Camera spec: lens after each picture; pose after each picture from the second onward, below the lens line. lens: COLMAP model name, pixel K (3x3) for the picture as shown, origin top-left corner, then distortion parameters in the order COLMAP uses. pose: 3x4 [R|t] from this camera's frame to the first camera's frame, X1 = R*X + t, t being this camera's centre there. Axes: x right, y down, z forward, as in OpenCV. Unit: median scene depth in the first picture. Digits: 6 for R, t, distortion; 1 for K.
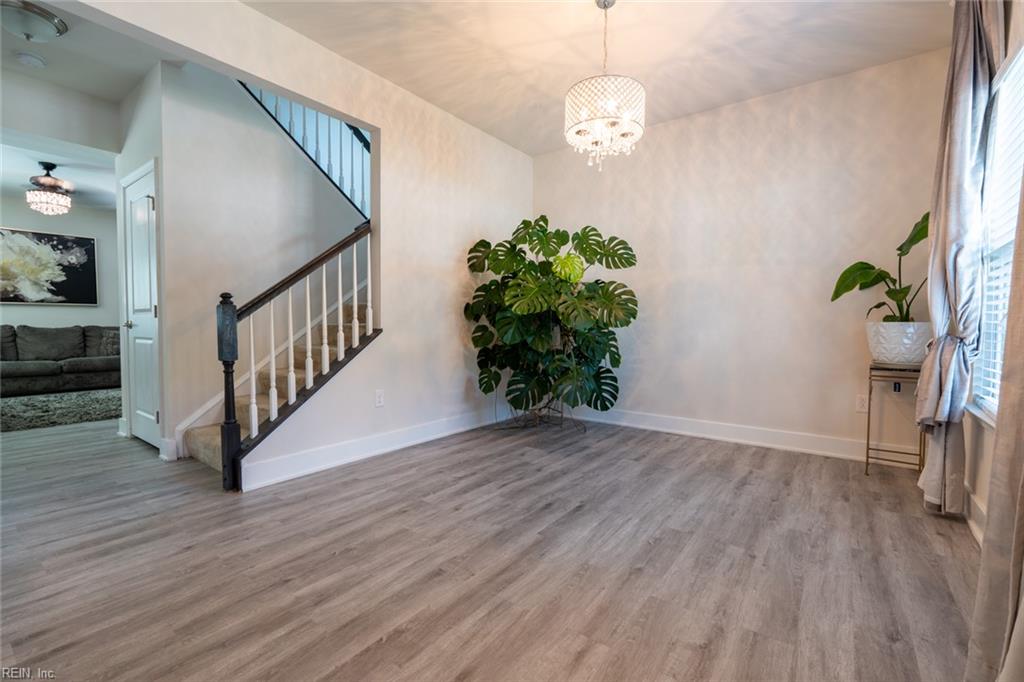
lens RADIAL K [[449.7, 0, 510.4], [0, 449.7, 345.0], [0, 0, 1]] dist [-0.000108, 0.000084]
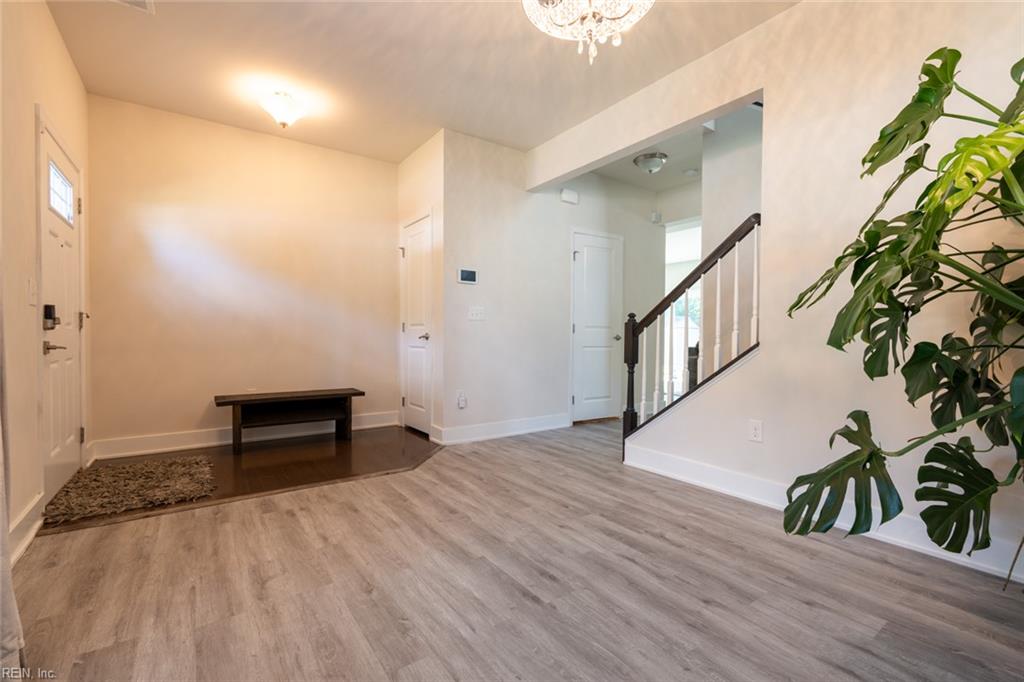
lens RADIAL K [[449.7, 0, 511.2], [0, 449.7, 340.0], [0, 0, 1]] dist [-0.000108, 0.000084]
pose [[-0.310784, 0.000747, -0.950480, 0.828339], [-0.049463, 0.998632, 0.016958, -0.043743], [0.949193, 0.052284, -0.310322, 1.176218]]
